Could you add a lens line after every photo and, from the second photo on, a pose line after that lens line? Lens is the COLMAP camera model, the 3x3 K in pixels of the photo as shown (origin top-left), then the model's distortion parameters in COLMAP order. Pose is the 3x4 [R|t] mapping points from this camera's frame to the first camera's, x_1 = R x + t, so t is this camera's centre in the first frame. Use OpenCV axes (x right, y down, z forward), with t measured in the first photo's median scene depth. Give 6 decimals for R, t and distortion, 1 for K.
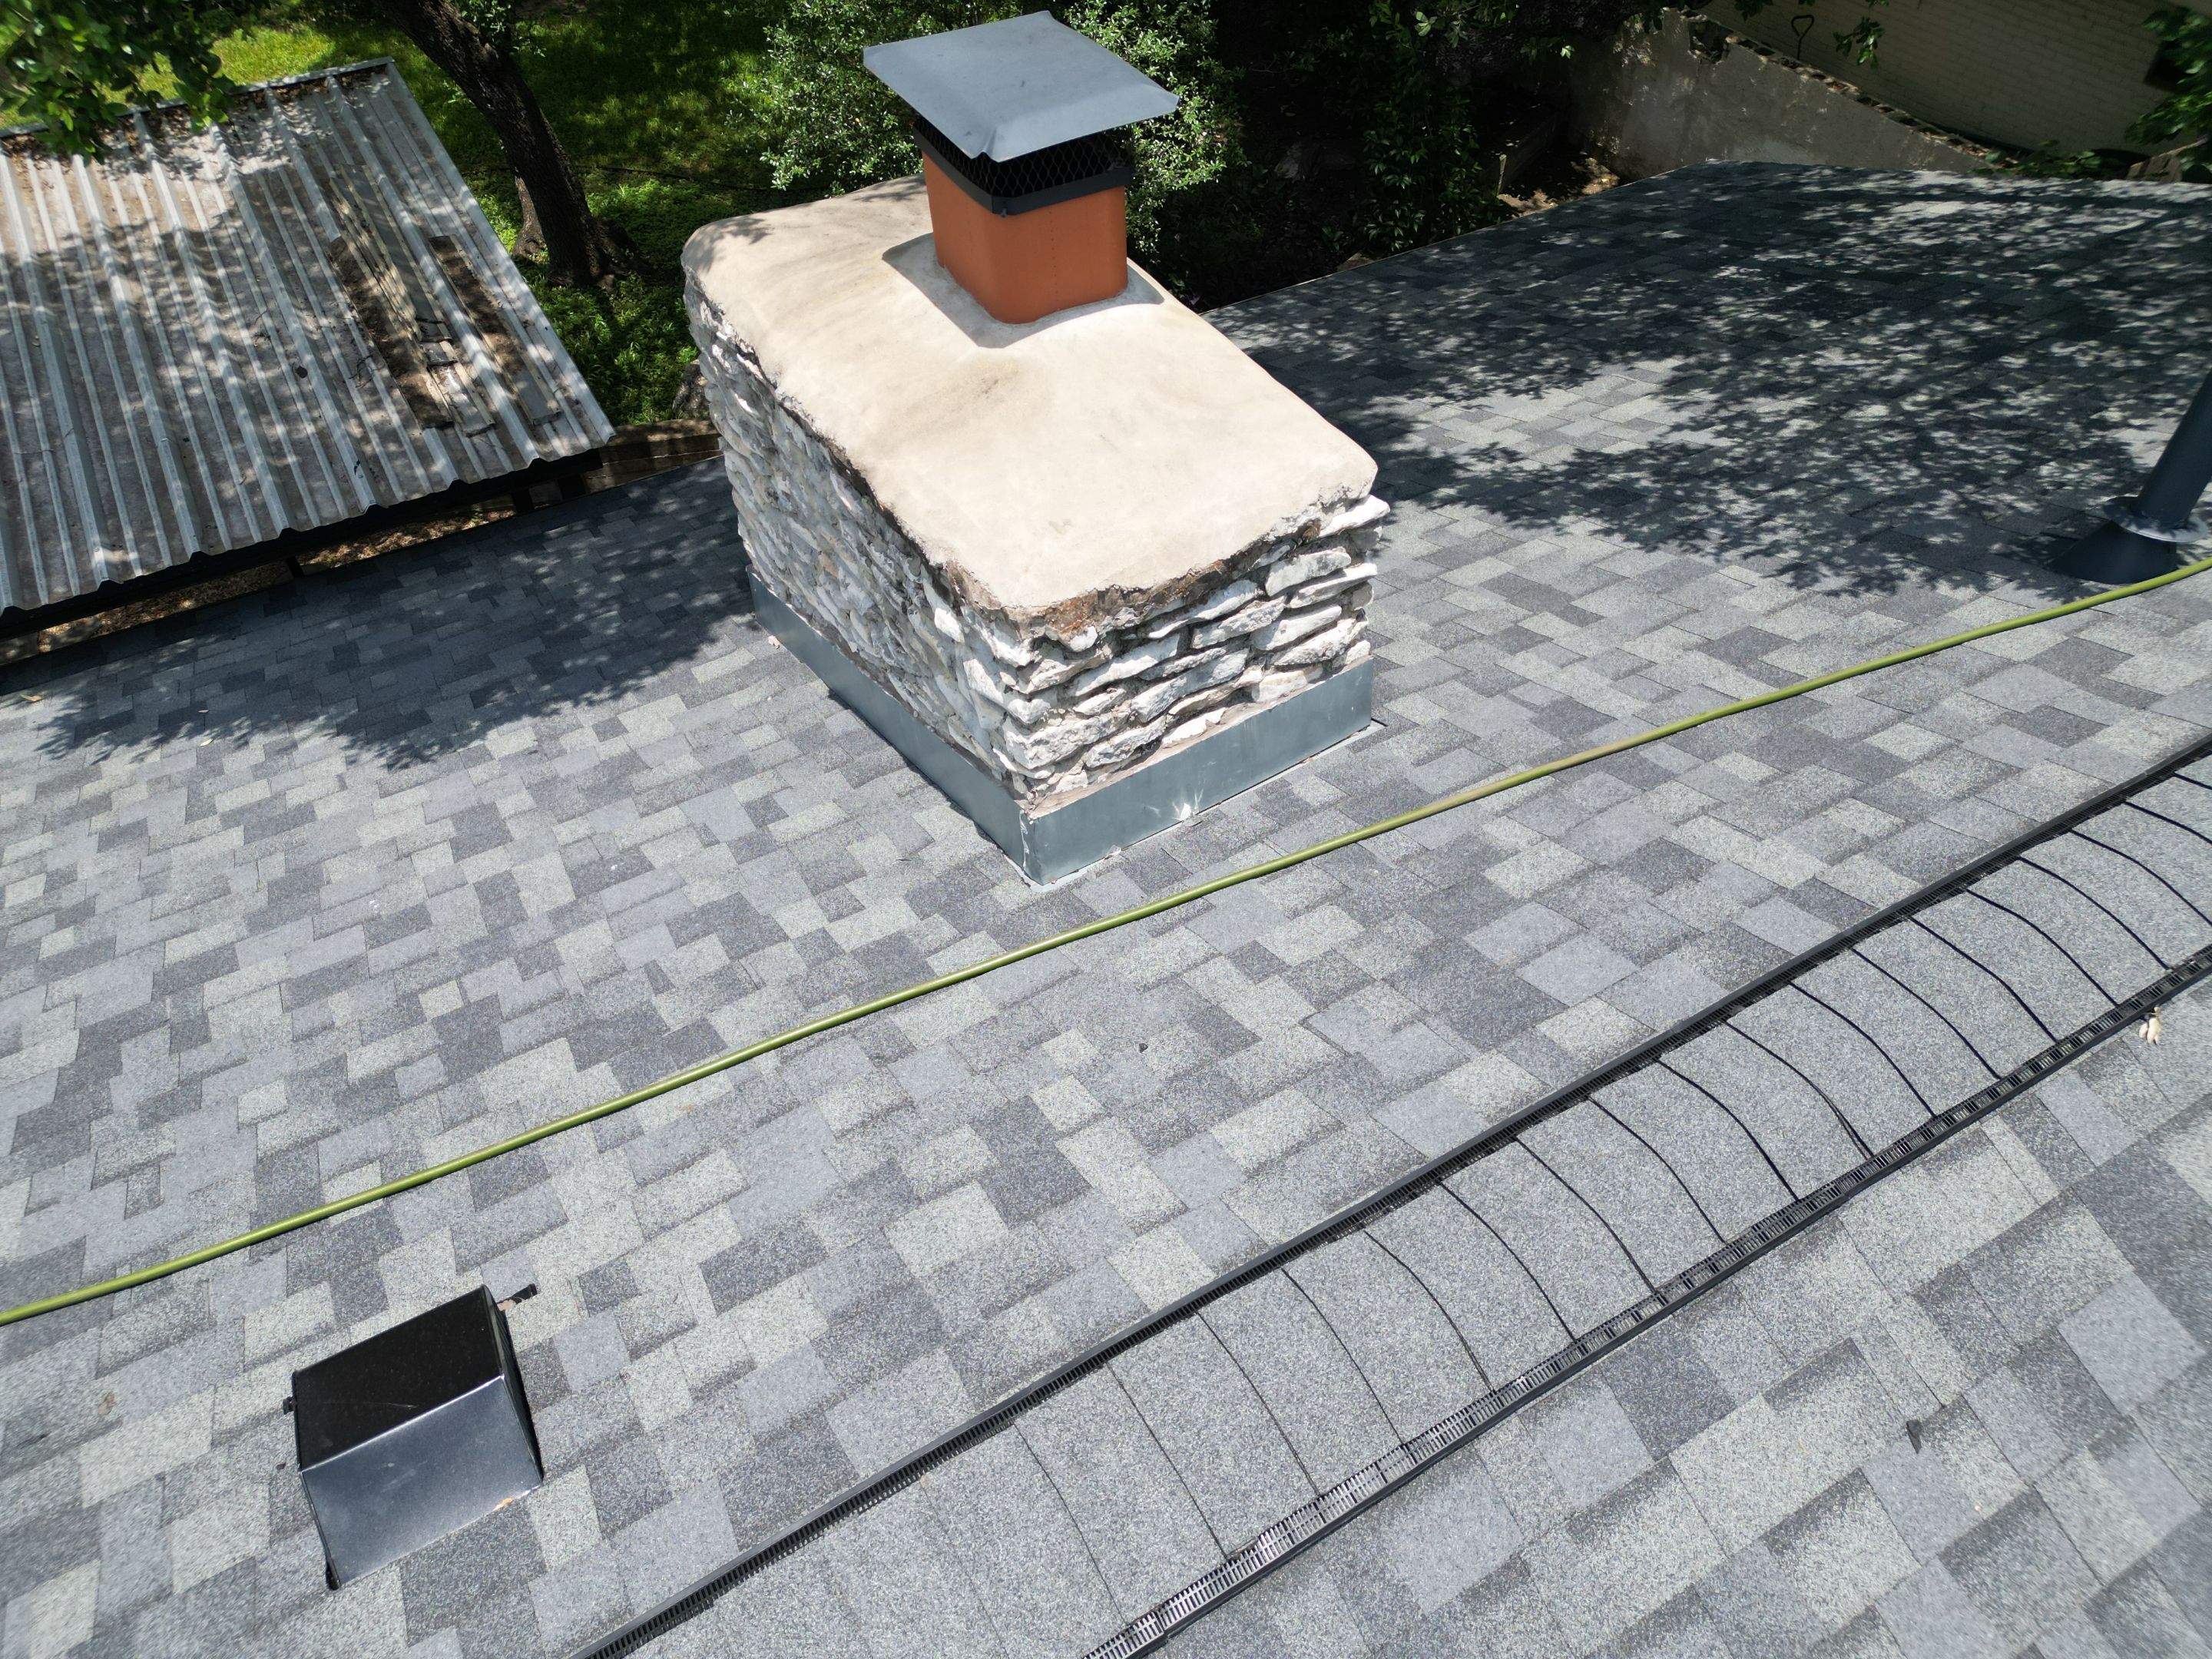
lens RADIAL K [[1550.3, 0, 1103.1], [0, 1550.3, 830.5], [0, 0, 1]] dist [0.077753, -0.077513]
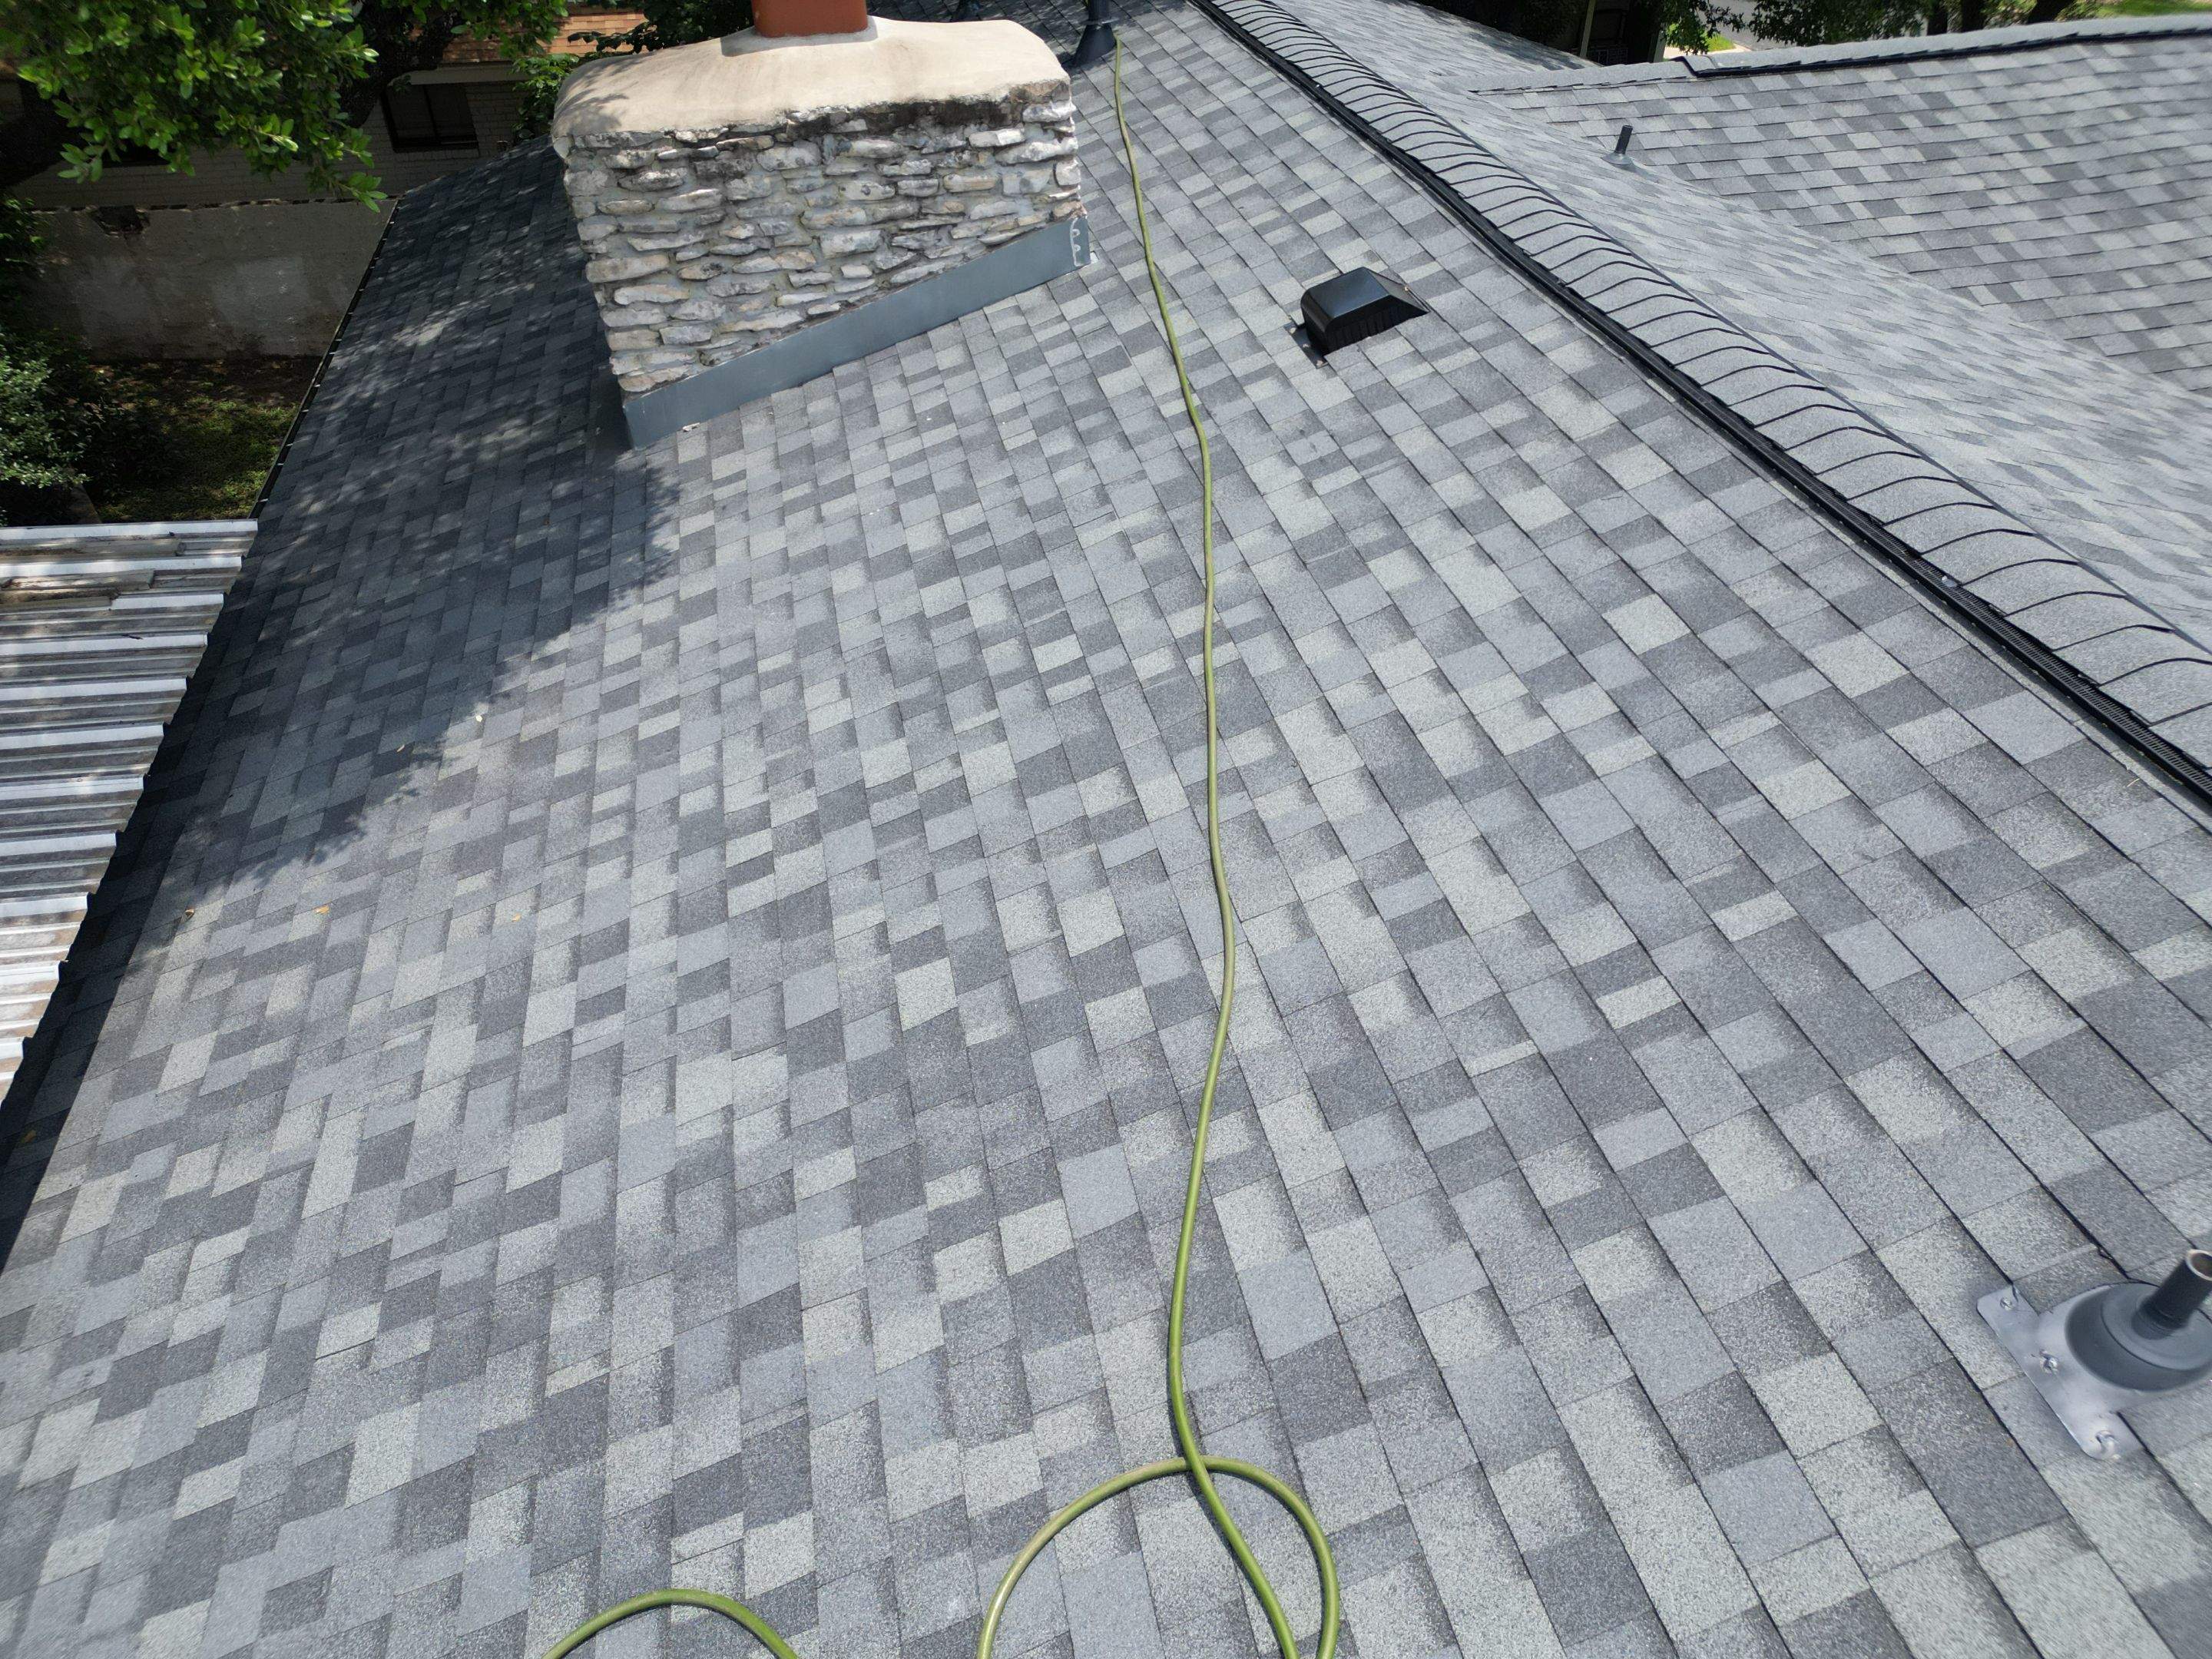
lens RADIAL K [[1541.1, 0, 1101.3], [0, 1541.1, 828.1], [0, 0, 1]] dist [0.076216, -0.074130]
pose [[0.304148, -0.584556, 0.752189, -1.673272], [0.694750, 0.676348, 0.244695, 0.040702], [-0.651780, 0.448159, 0.611830, 0.118279]]
